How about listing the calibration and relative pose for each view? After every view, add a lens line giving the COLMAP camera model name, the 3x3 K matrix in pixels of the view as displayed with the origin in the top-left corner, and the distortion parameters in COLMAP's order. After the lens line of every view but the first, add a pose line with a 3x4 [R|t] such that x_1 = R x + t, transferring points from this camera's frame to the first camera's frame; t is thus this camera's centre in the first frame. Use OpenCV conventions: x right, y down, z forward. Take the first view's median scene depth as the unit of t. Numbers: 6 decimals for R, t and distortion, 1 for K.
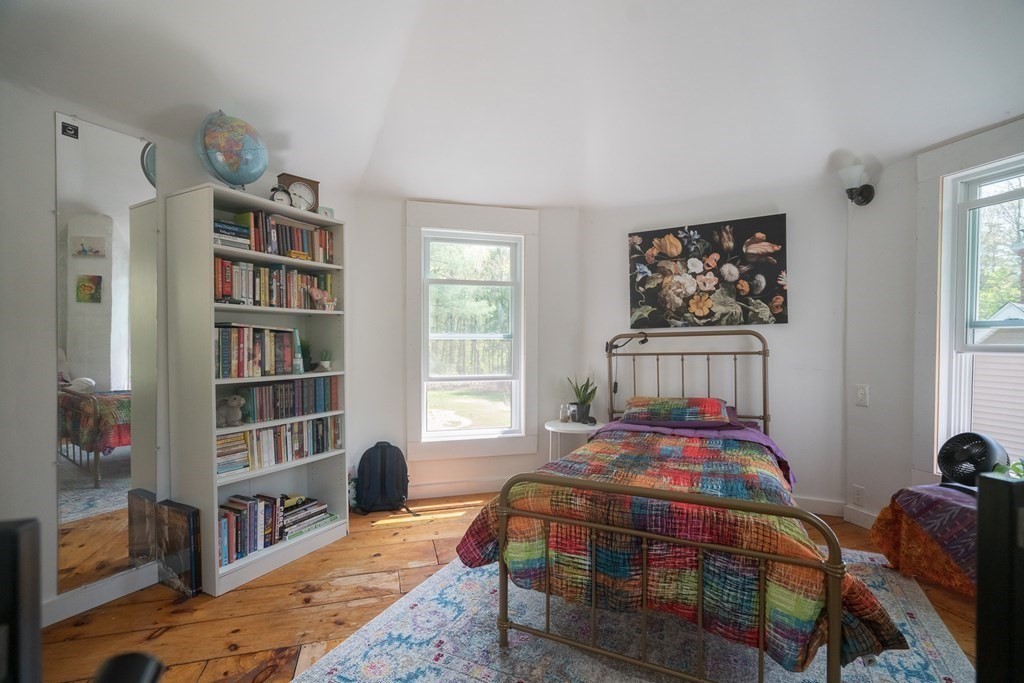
lens RADIAL K [[460.3, 0, 511.1], [0, 460.3, 344.5], [0, 0, 1]] dist [-0.003202, -0.000154]
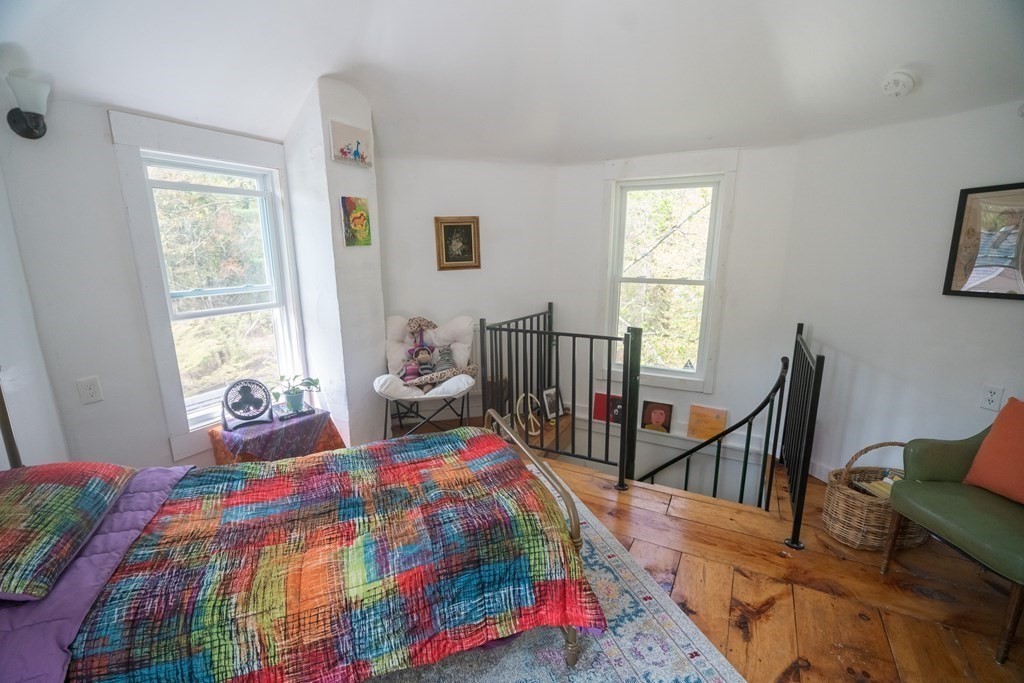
lens RADIAL K [[460.3, 0, 513.2], [0, 460.3, 345.9], [0, 0, 1]] dist [-0.003202, -0.000154]
pose [[-0.704421, -0.146532, 0.694492, -0.481319], [0.011148, 0.976053, 0.217246, -0.206334], [-0.709695, 0.160775, -0.685919, 1.559646]]
